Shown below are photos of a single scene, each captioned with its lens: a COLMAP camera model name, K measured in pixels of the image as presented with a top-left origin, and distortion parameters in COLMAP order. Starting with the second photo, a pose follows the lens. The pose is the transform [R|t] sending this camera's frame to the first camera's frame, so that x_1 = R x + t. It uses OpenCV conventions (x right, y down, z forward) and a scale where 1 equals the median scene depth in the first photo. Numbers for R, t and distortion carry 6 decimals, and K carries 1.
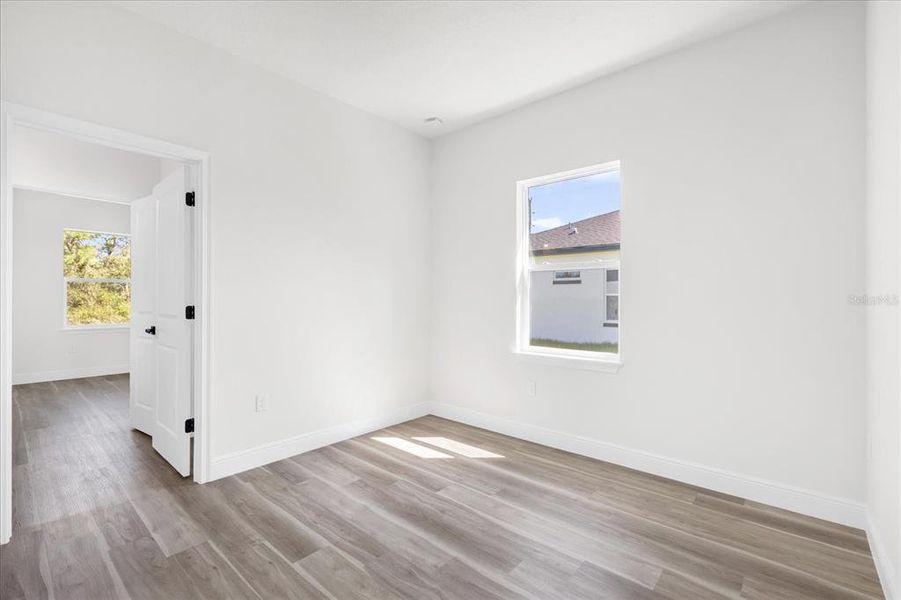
lens RADIAL K [[402.6, 0, 450.5], [0, 402.6, 300.0], [0, 0, 1]] dist [0.012960, -0.000093]
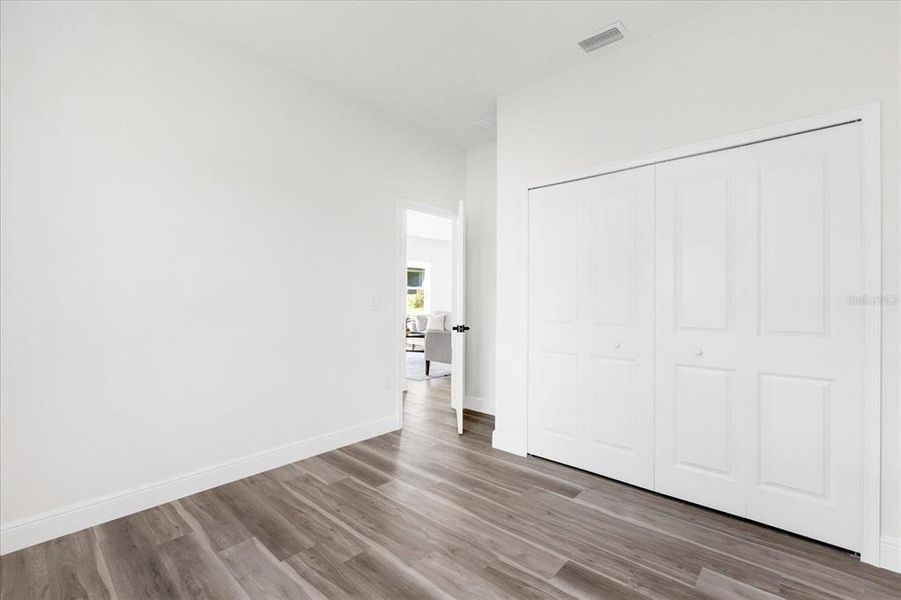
lens RADIAL K [[427.6, 0, 450.5], [0, 427.6, 300.0], [0, 0, 1]] dist [0.001940, 0.000108]
pose [[-0.999622, -0.006235, 0.026788, -0.114146], [-0.006415, 0.999958, -0.006621, -0.000024], [-0.026746, -0.006791, -0.999619, 2.091454]]
